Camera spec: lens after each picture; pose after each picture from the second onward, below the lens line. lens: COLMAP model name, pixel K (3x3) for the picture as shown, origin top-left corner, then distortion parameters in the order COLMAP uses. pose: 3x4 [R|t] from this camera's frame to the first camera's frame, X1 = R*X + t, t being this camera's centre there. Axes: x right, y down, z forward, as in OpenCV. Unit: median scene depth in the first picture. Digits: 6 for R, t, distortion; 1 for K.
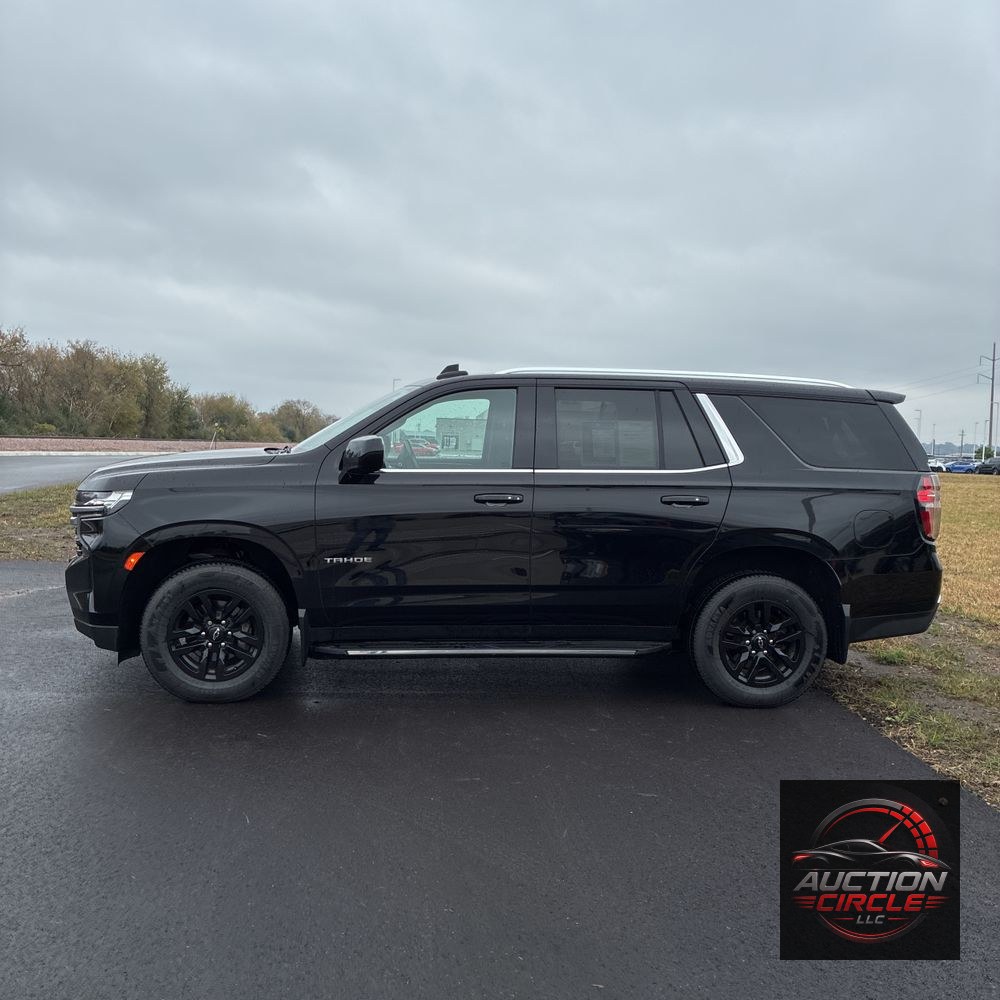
lens RADIAL K [[1028.2, 0, 508.7], [0, 1028.2, 495.2], [0, 0, 1]] dist [0.032734, -0.021840]
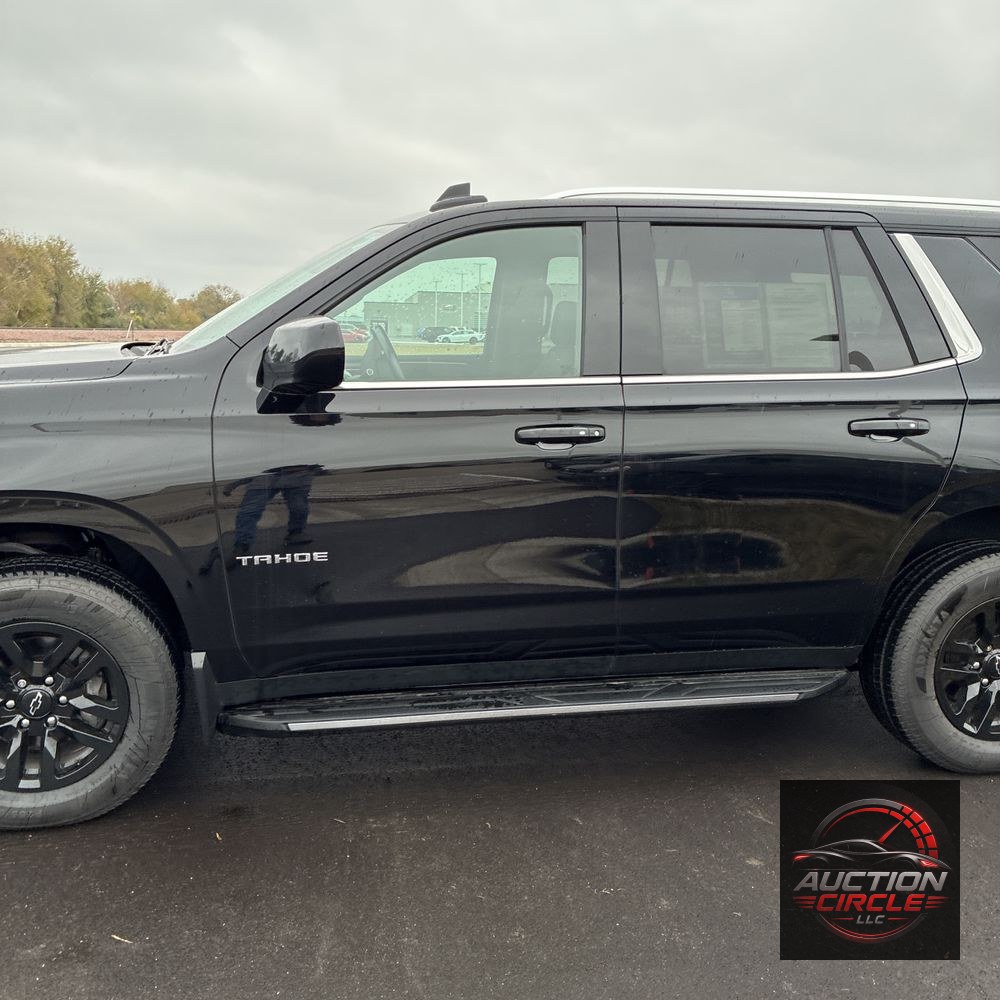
lens RADIAL K [[1017.9, 0, 500.0], [0, 1017.9, 500.0], [0, 0, 1]] dist [0.015561, 0.031398]
pose [[0.997980, -0.026392, 0.057795, -0.070653], [0.019385, 0.992753, 0.118603, -0.025216], [-0.060507, -0.117243, 0.991258, 0.457050]]
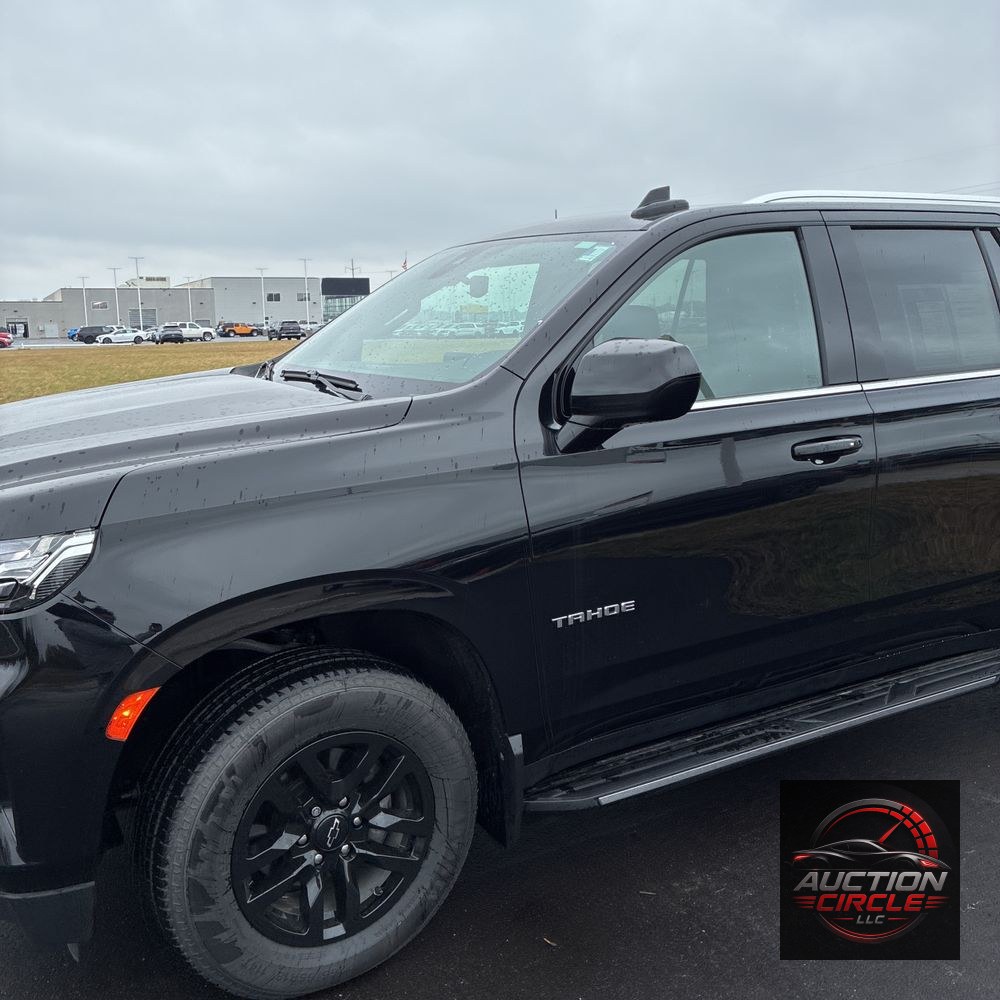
lens RADIAL K [[1028.2, 0, 508.7], [0, 1028.2, 495.2], [0, 0, 1]] dist [0.032734, -0.021840]
pose [[0.916460, -0.122408, 0.380943, -0.347232], [0.074265, 0.987551, 0.138663, -0.055069], [-0.393174, -0.098788, 0.914142, 0.567371]]
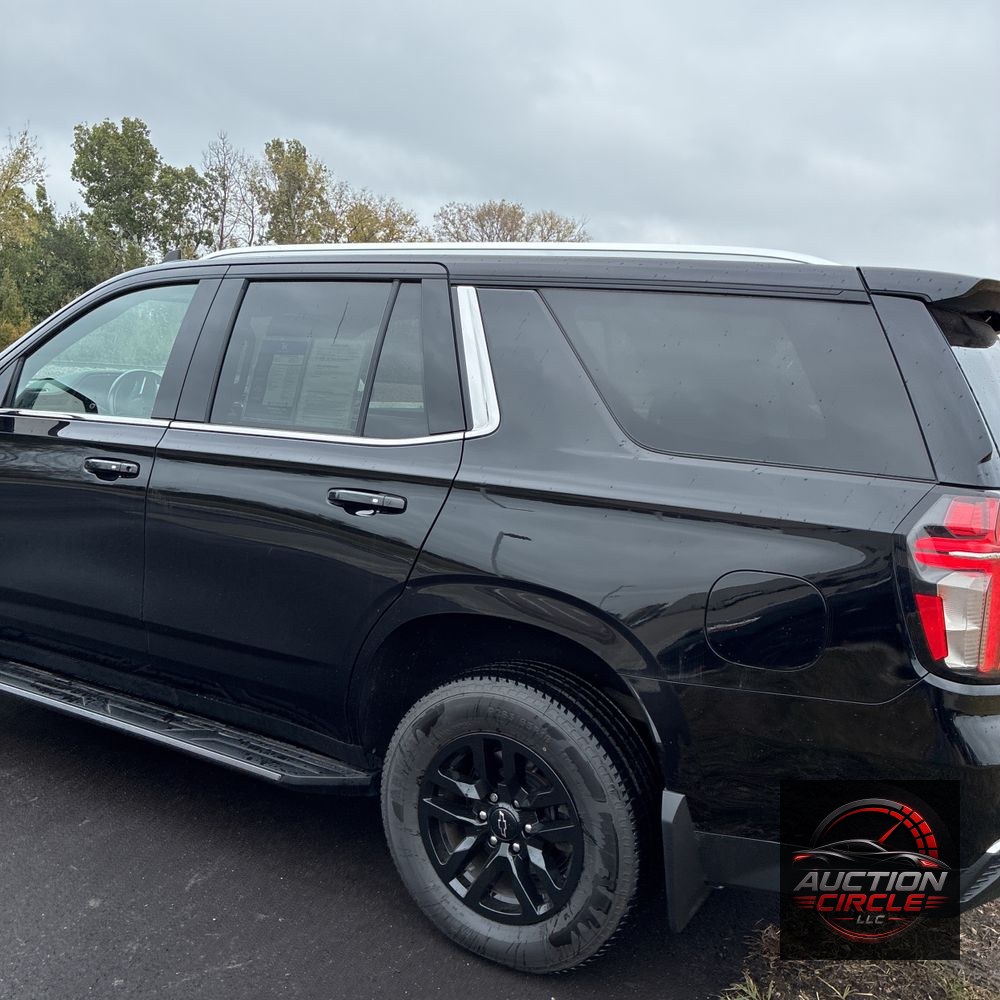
lens RADIAL K [[1017.9, 0, 500.0], [0, 1017.9, 500.0], [0, 0, 1]] dist [0.015561, 0.031398]
pose [[0.793227, 0.095943, -0.601320, 0.510480], [-0.073608, 0.995376, 0.061717, -0.029591], [0.604461, -0.004694, 0.796621, 0.644284]]
